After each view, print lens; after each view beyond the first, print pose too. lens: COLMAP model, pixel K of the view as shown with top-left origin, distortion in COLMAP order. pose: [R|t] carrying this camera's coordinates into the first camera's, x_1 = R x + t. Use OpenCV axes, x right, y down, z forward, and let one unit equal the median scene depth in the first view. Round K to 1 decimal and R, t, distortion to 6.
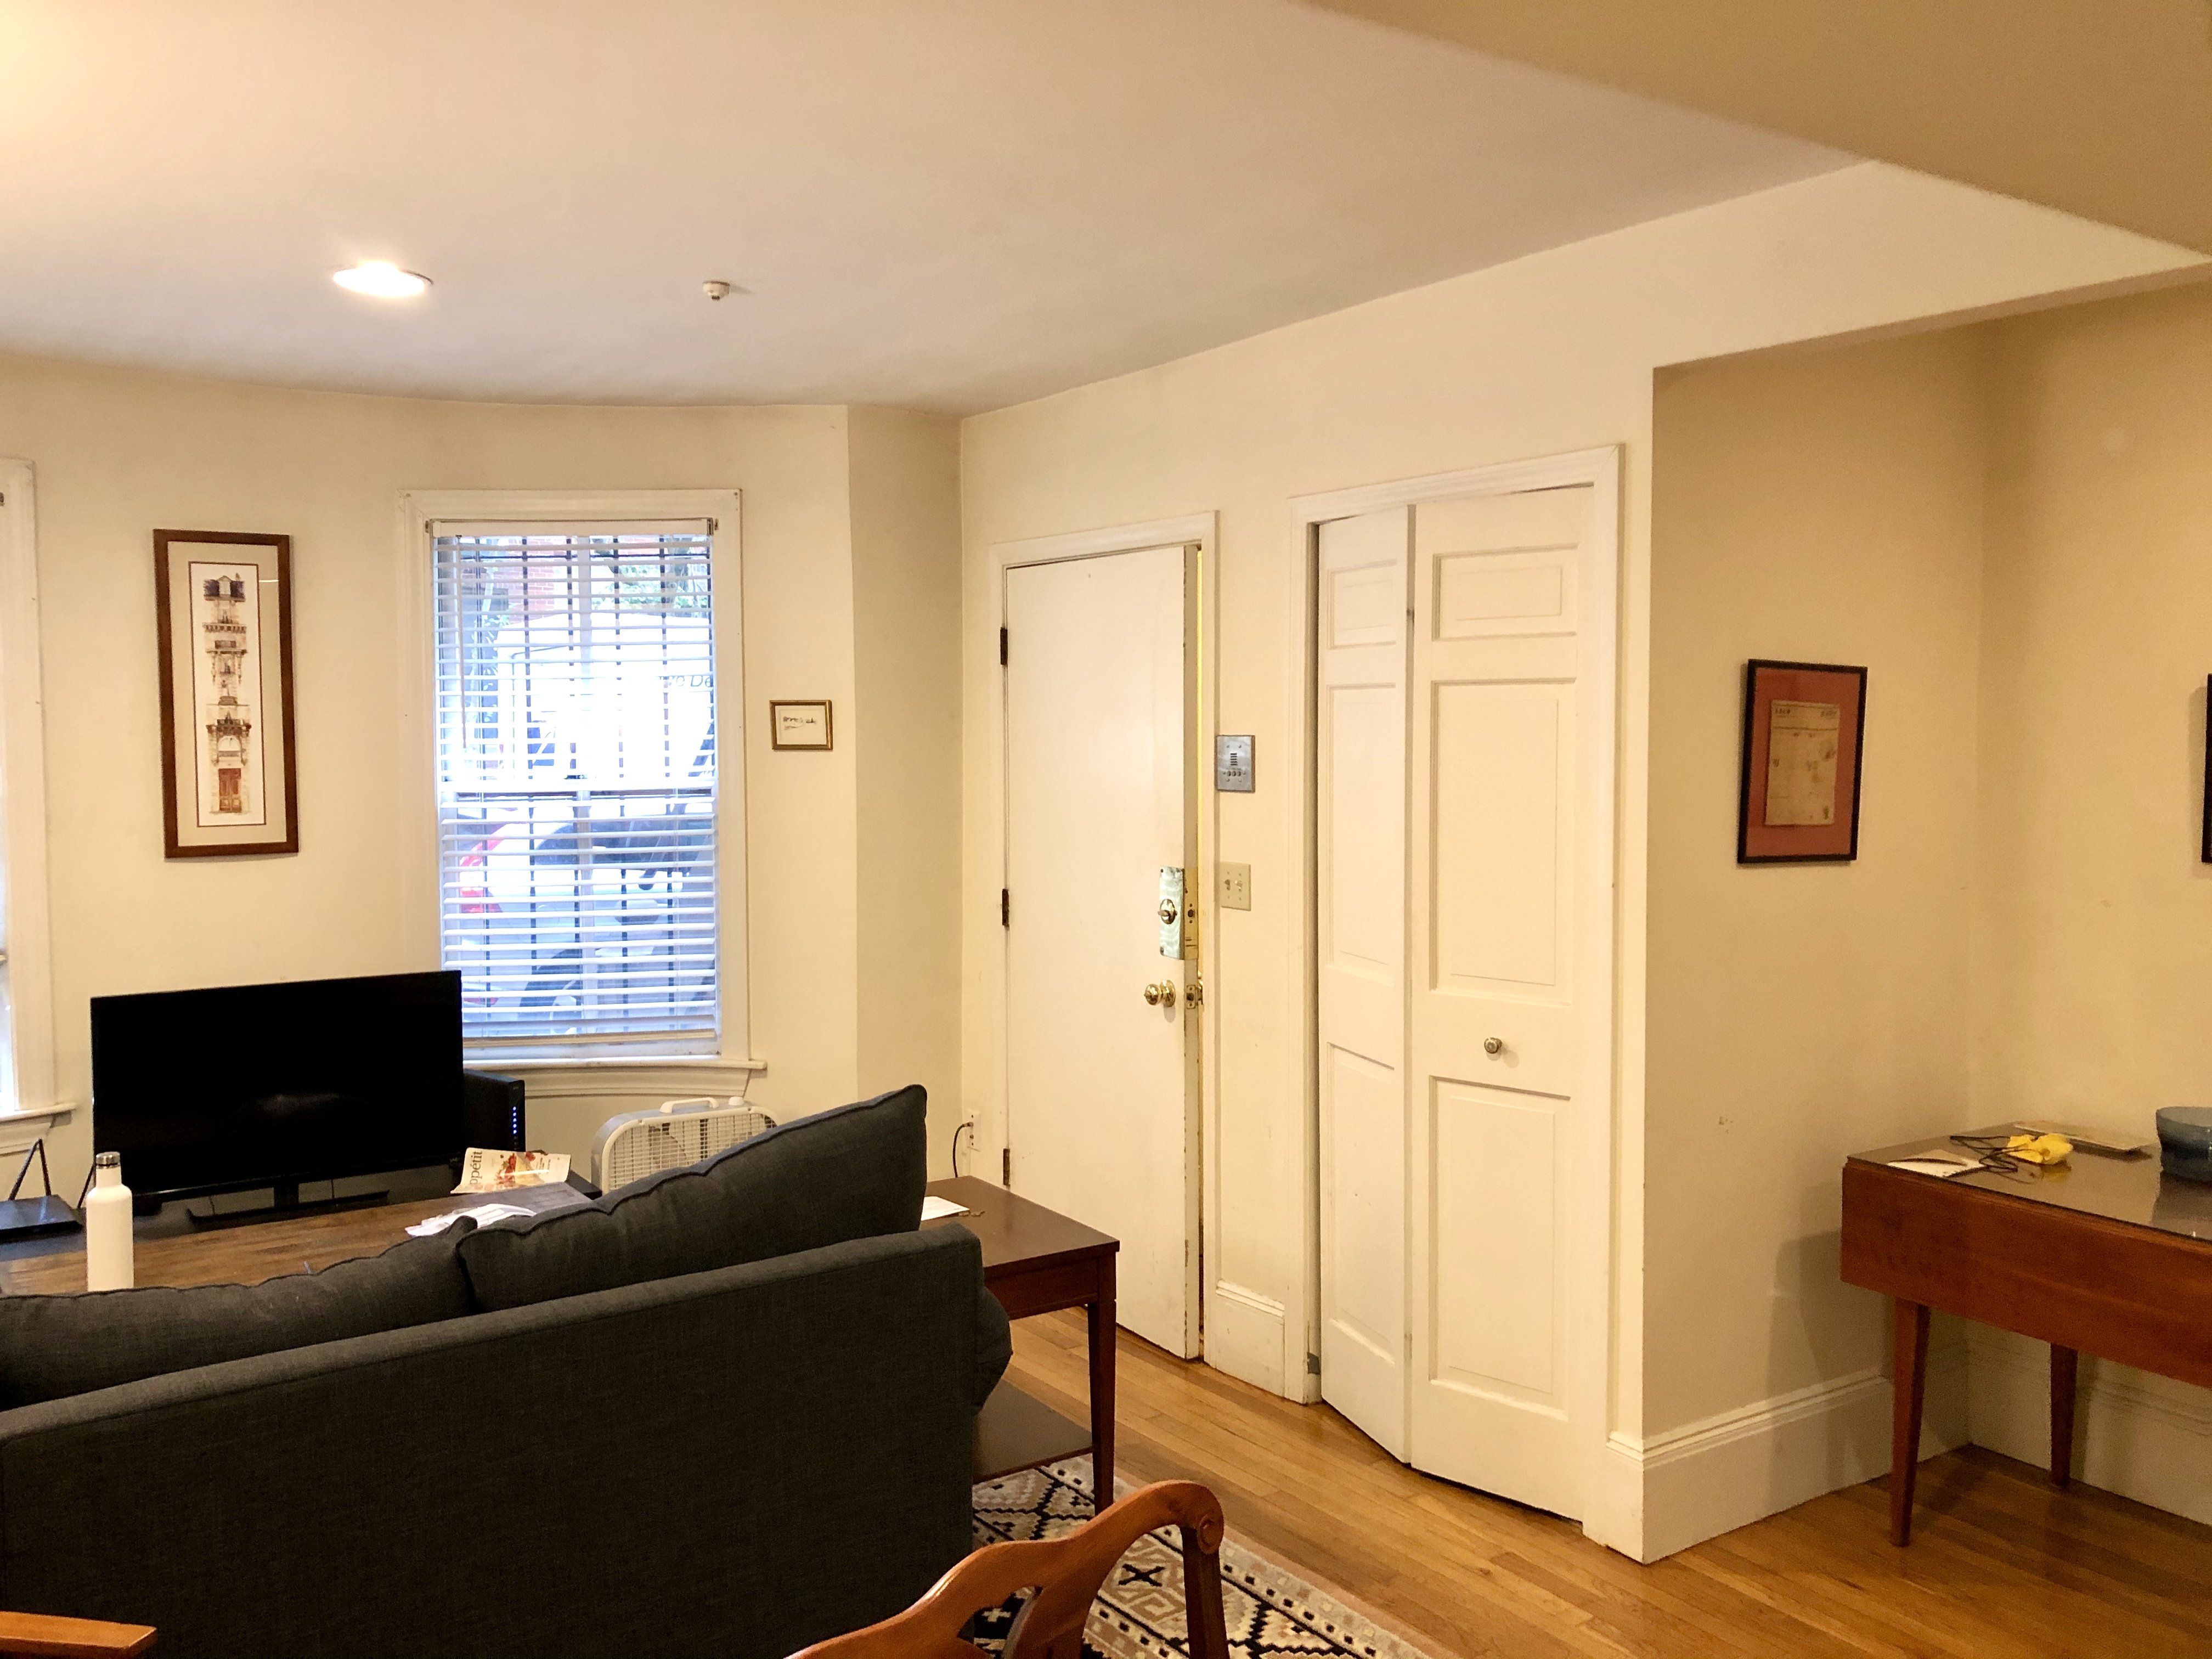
lens RADIAL K [[1819.0, 0, 1100.1], [0, 1819.0, 814.5], [0, 0, 1]] dist [-0.000415, 0.042922]
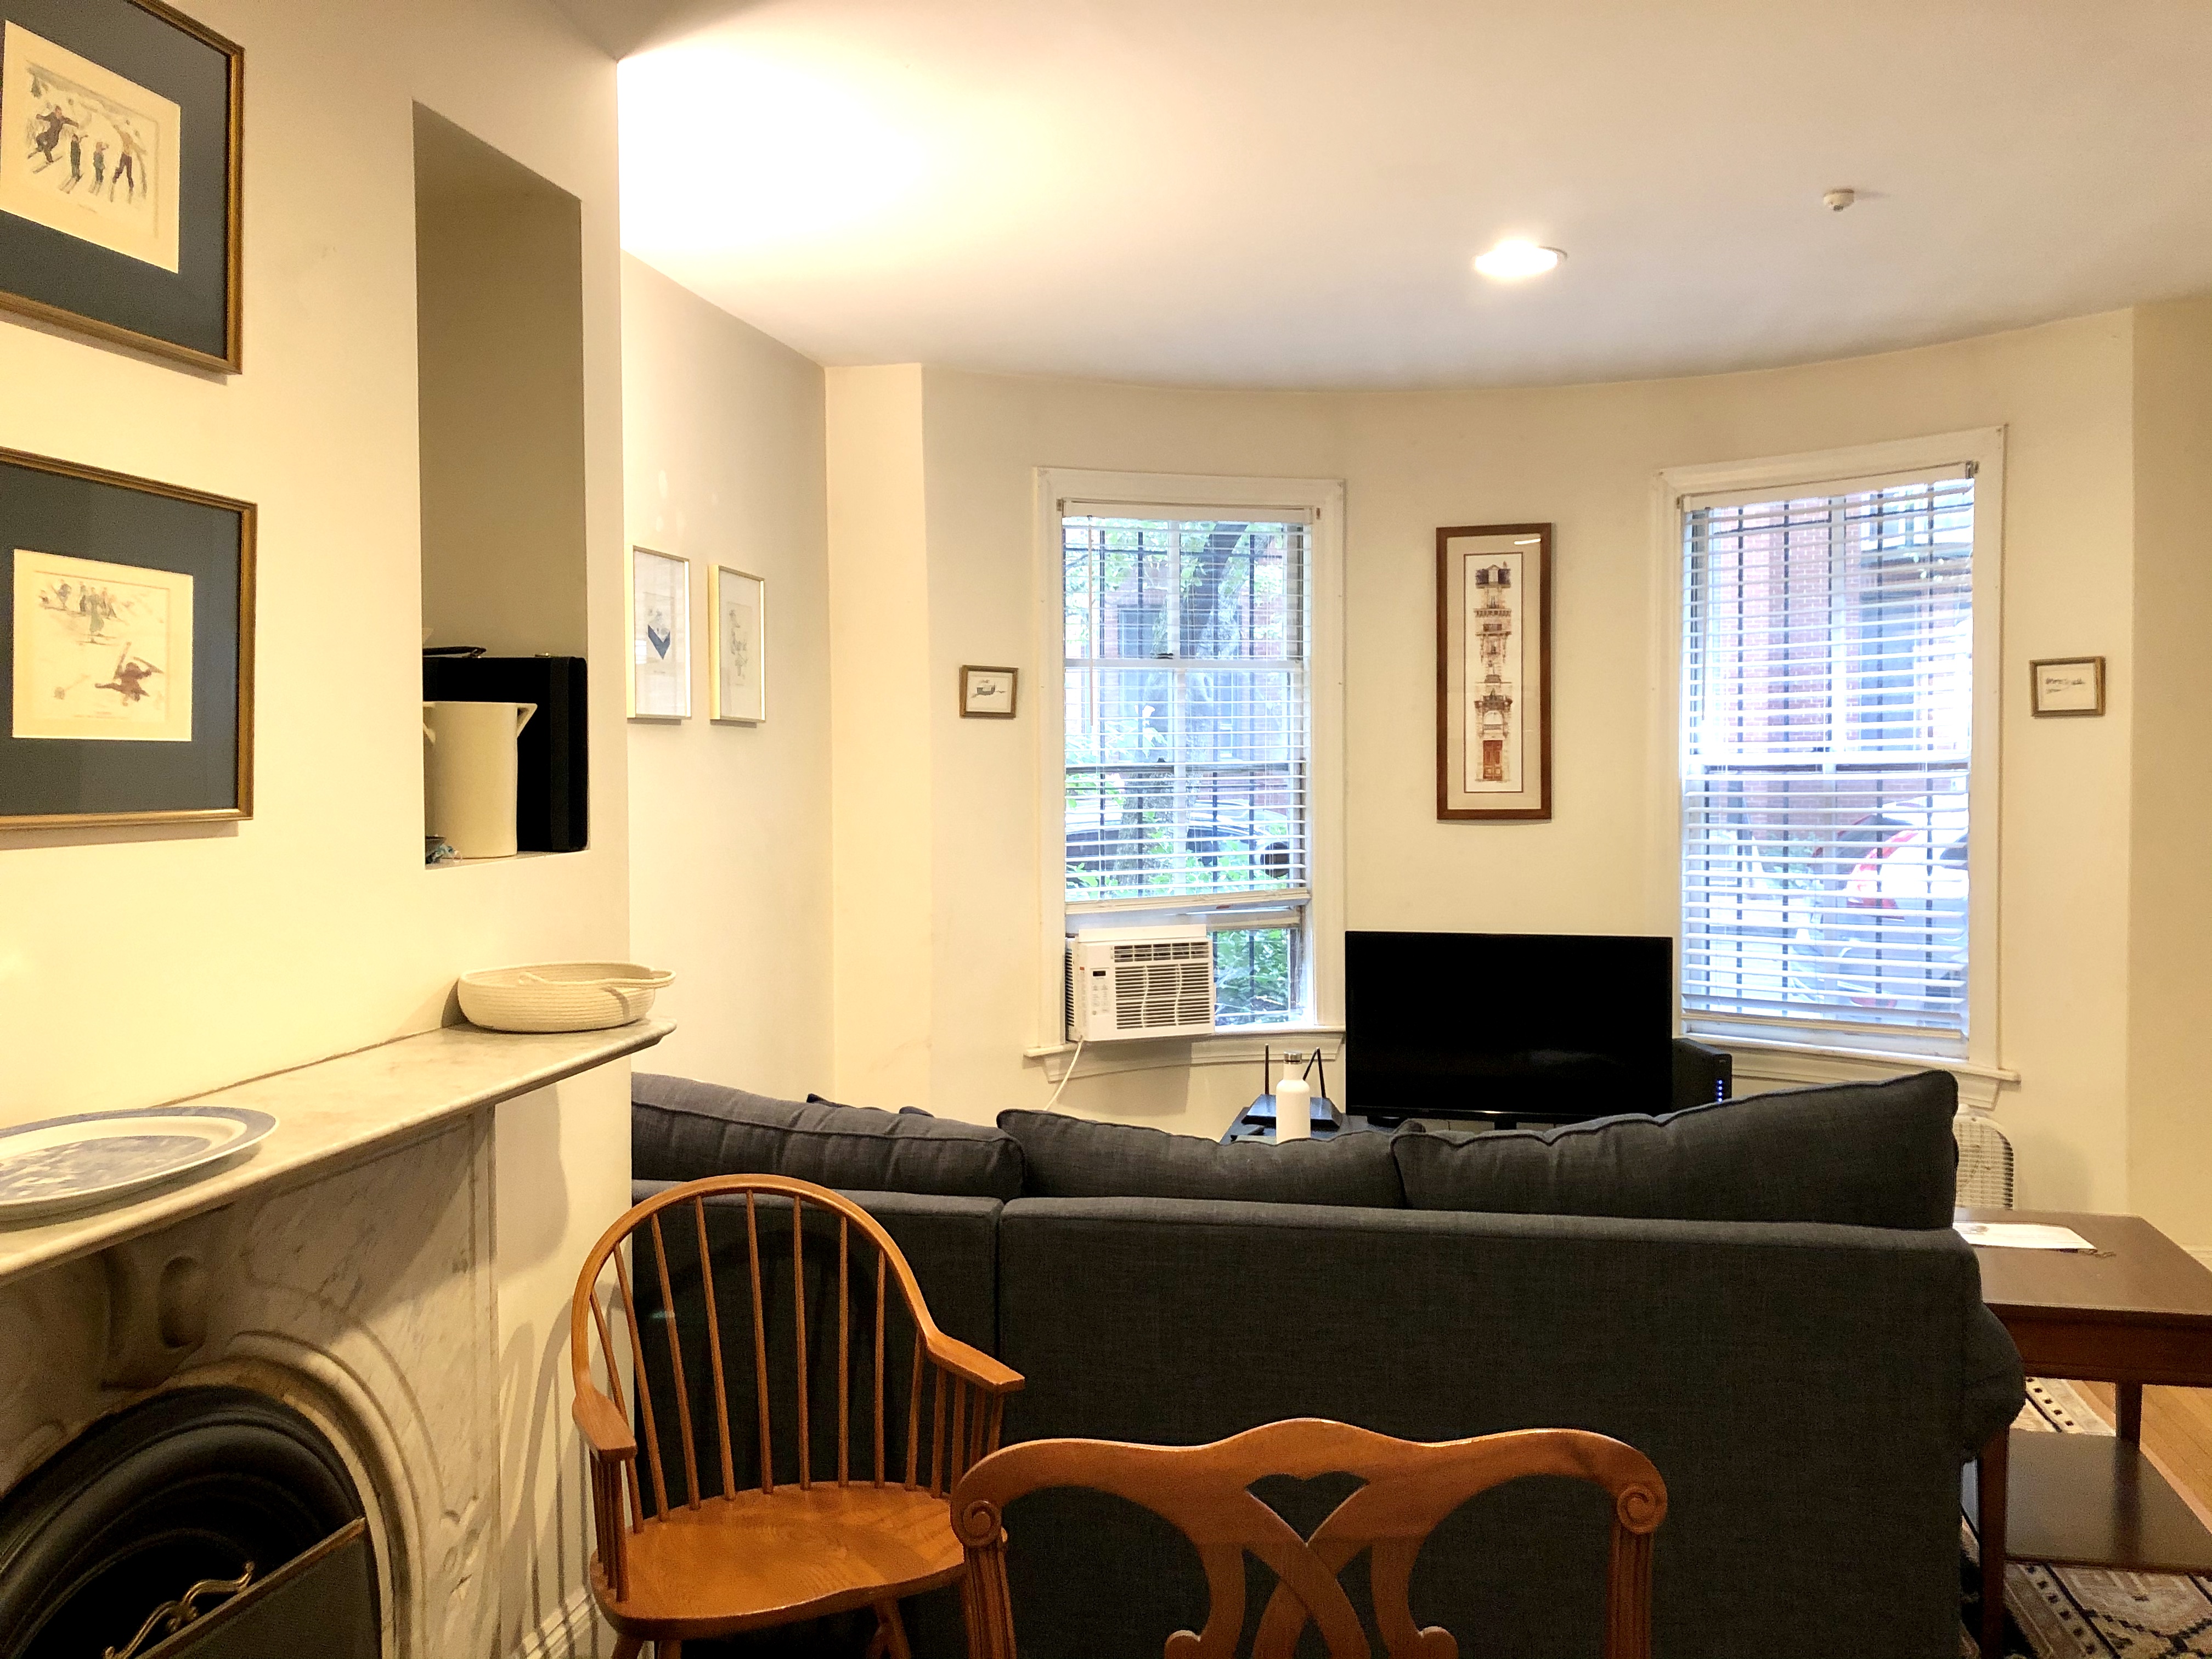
lens RADIAL K [[1831.8, 0, 1113.2], [0, 1831.8, 814.9], [0, 0, 1]] dist [0.058605, -0.078038]
pose [[0.694735, 0.023288, -0.718889, 0.160057], [-0.031328, 0.999507, 0.002103, 0.024619], [0.718583, 0.021060, 0.695122, 0.067784]]
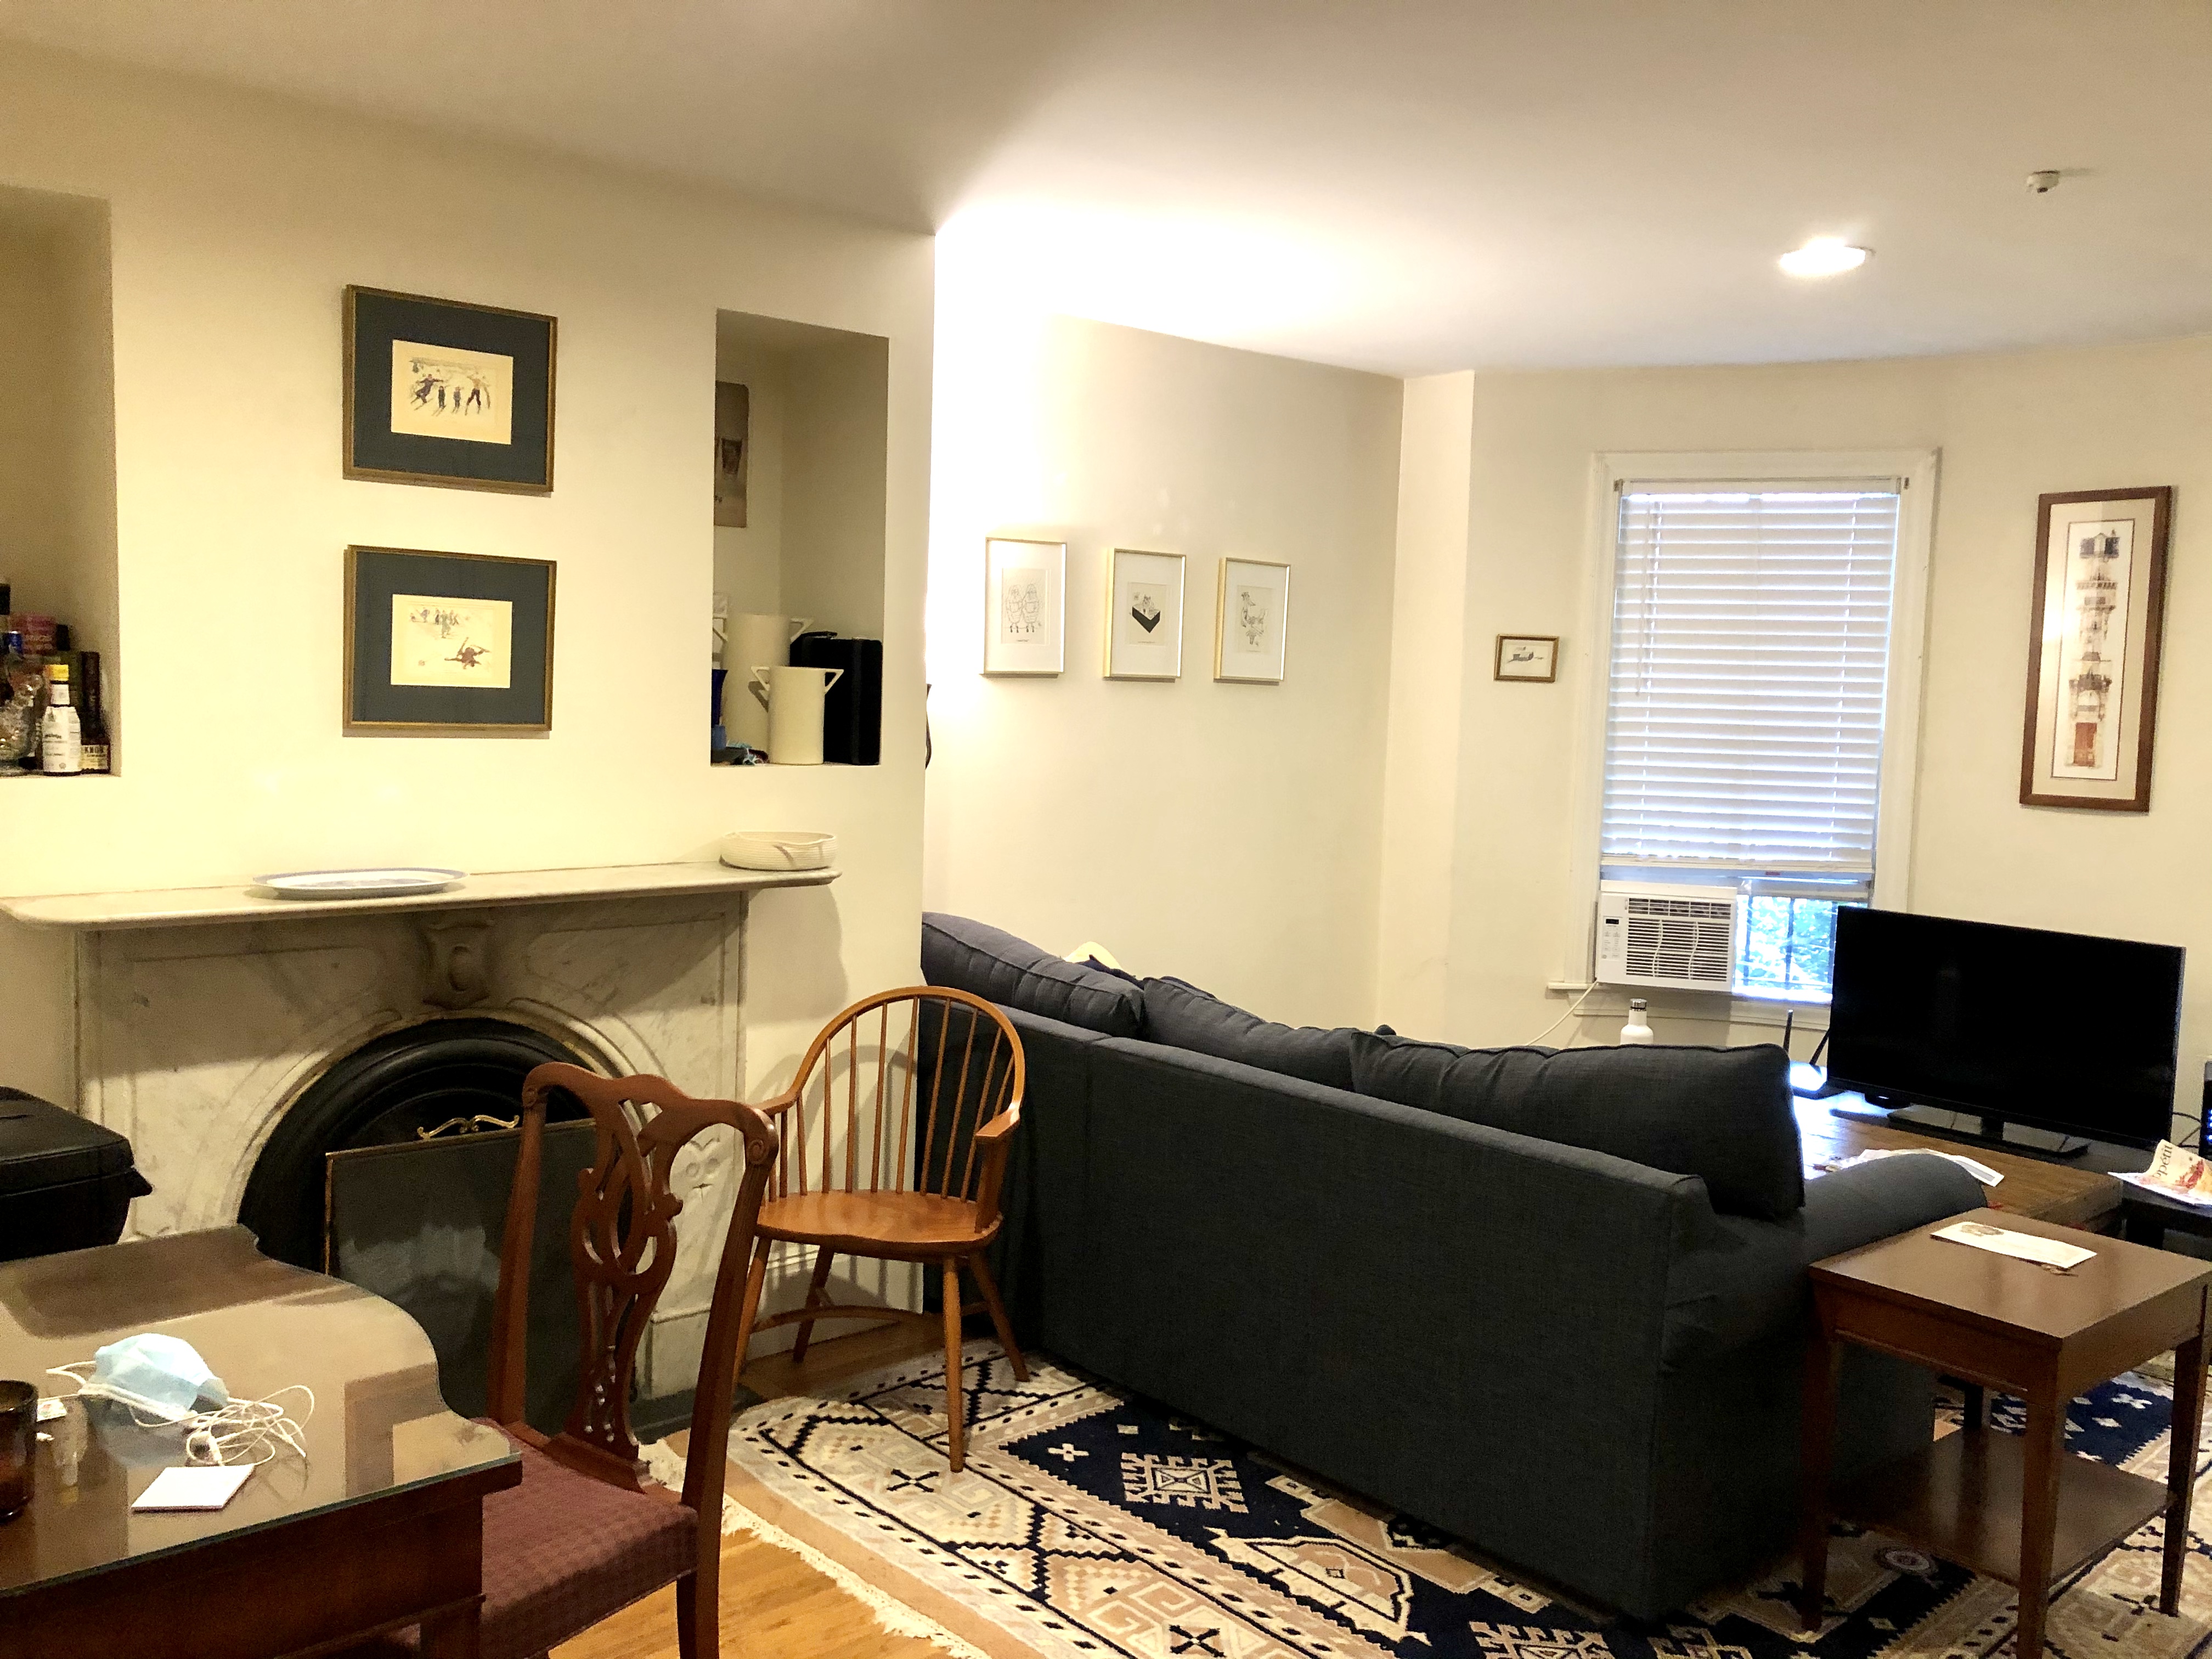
lens RADIAL K [[1876.4, 0, 1106.0], [0, 1876.4, 829.5], [0, 0, 1]] dist [-0.001679, -0.000476]
pose [[0.104665, 0.086592, -0.990731, 0.510651], [-0.079871, 0.993716, 0.078415, -0.004360], [0.991295, 0.070924, 0.110923, 0.343995]]
